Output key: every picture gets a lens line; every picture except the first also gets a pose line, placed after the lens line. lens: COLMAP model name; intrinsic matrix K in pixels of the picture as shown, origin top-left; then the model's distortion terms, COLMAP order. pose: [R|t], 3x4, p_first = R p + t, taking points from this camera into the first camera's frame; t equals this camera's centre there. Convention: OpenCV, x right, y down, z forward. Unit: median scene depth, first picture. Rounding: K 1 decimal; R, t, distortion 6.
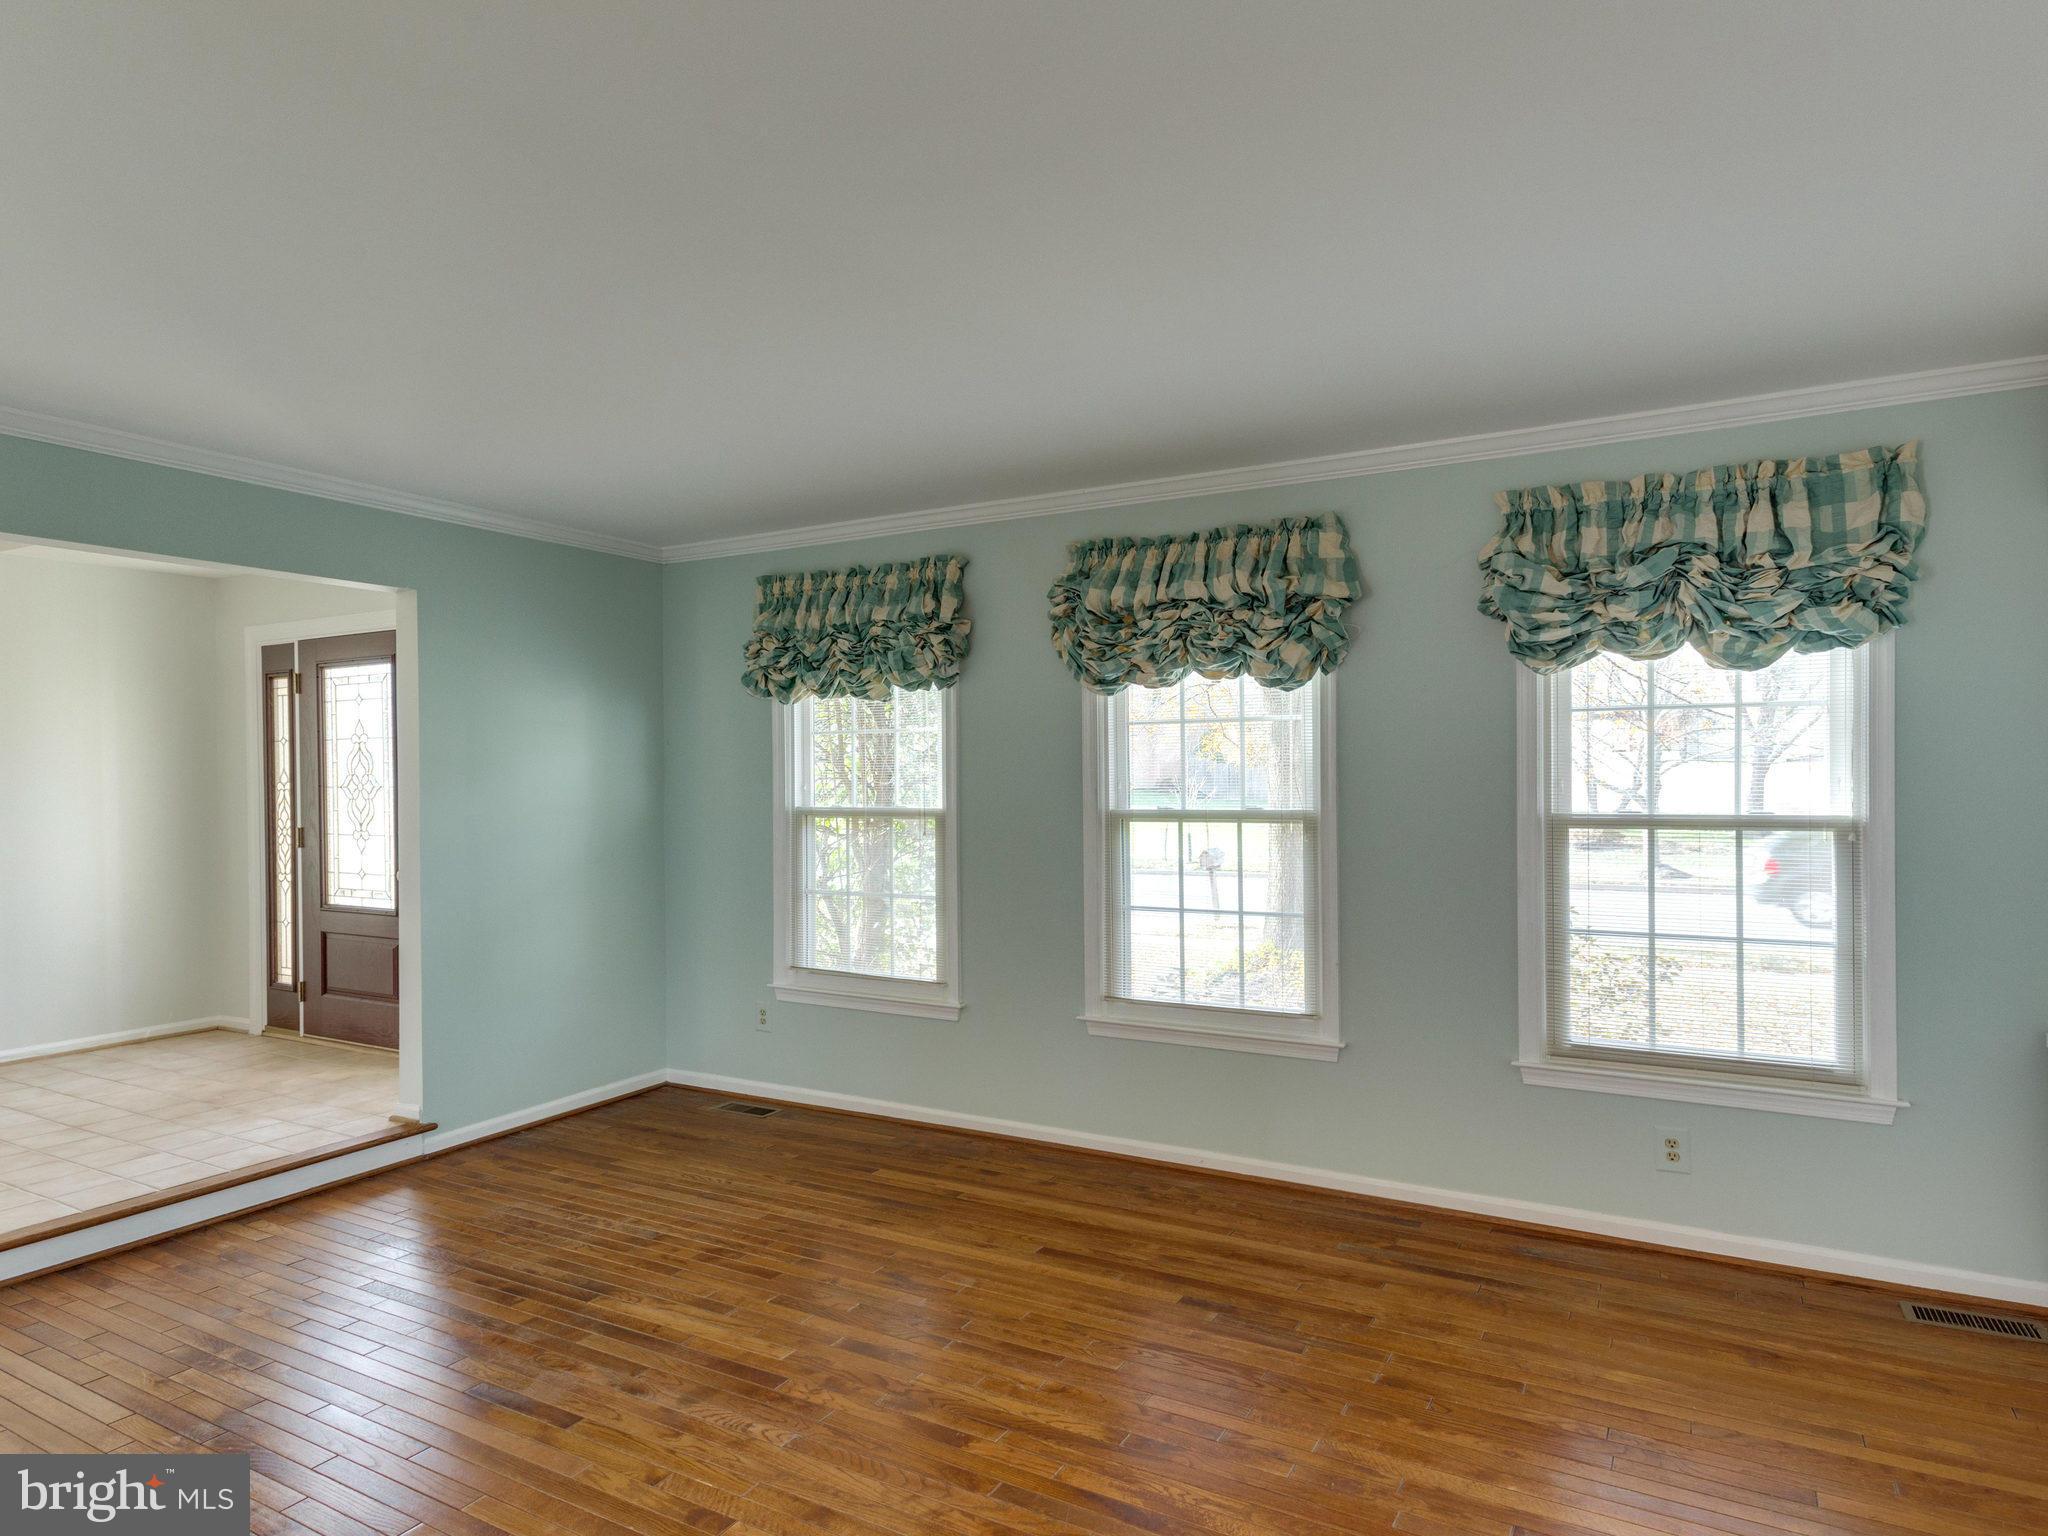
lens RADIAL K [[1150.1, 0, 1044.6], [0, 1150.1, 782.6], [0, 0, 1]] dist [0.012175, -0.008328]
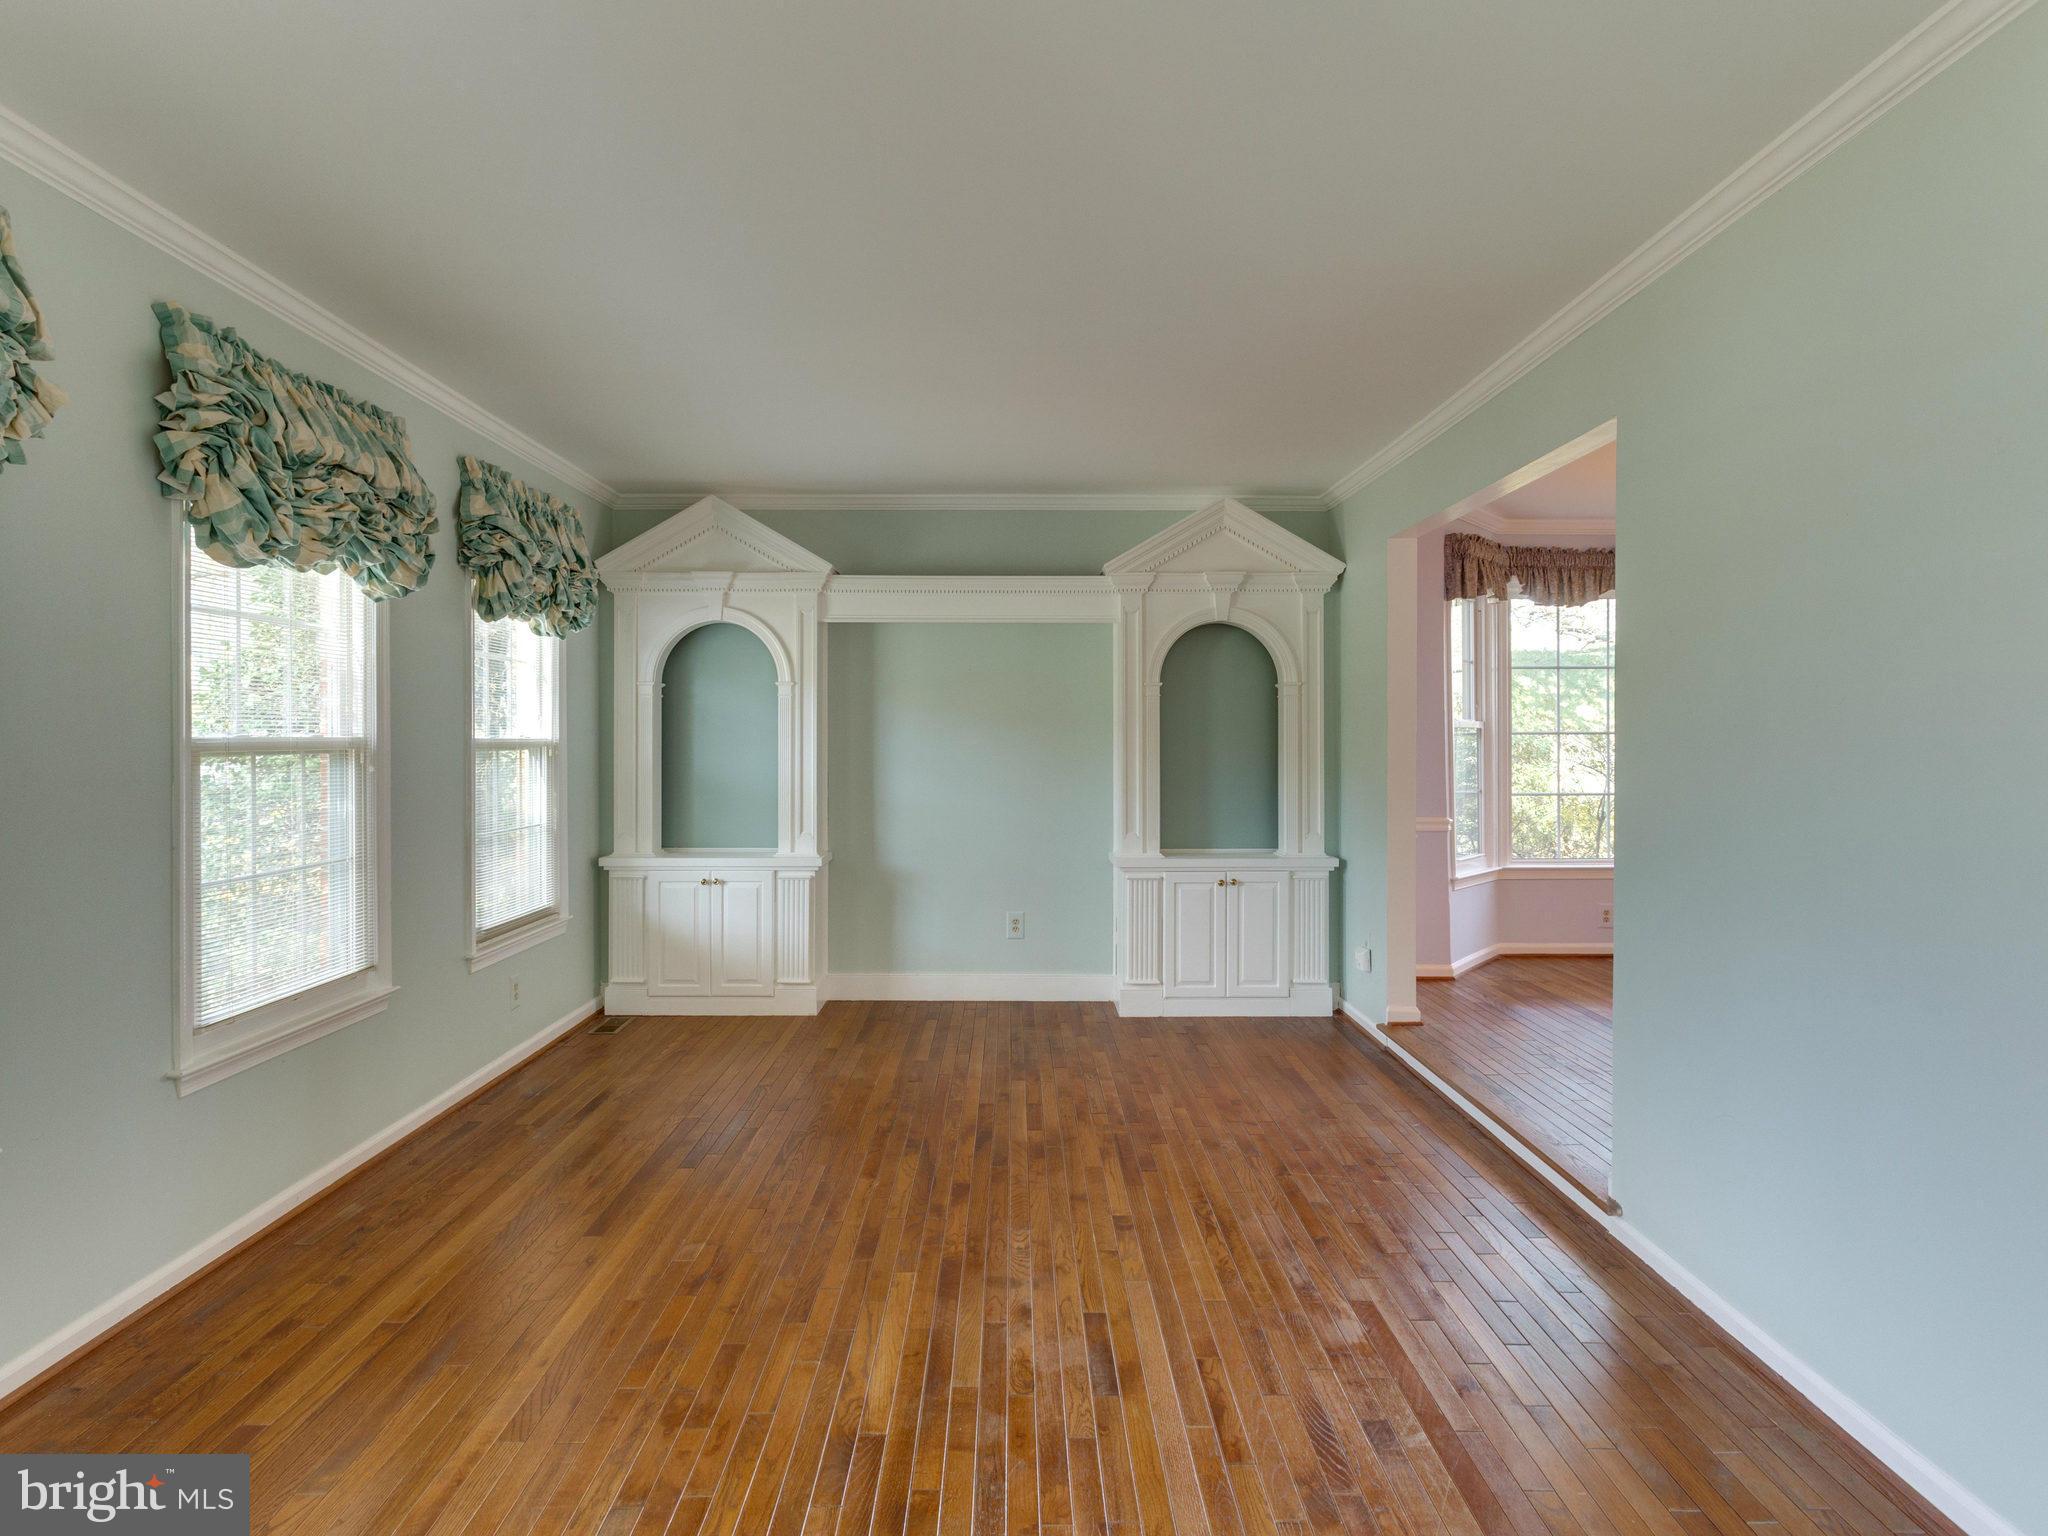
lens RADIAL K [[1255.0, 0, 1029.3], [0, 1255.0, 753.5], [0, 0, 1]] dist [0.007797, 0.003166]
pose [[-0.496045, -0.006458, 0.868273, -1.067573], [0.002873, 0.999955, 0.009078, 0.033113], [-0.868292, 0.006998, -0.496004, 1.266202]]
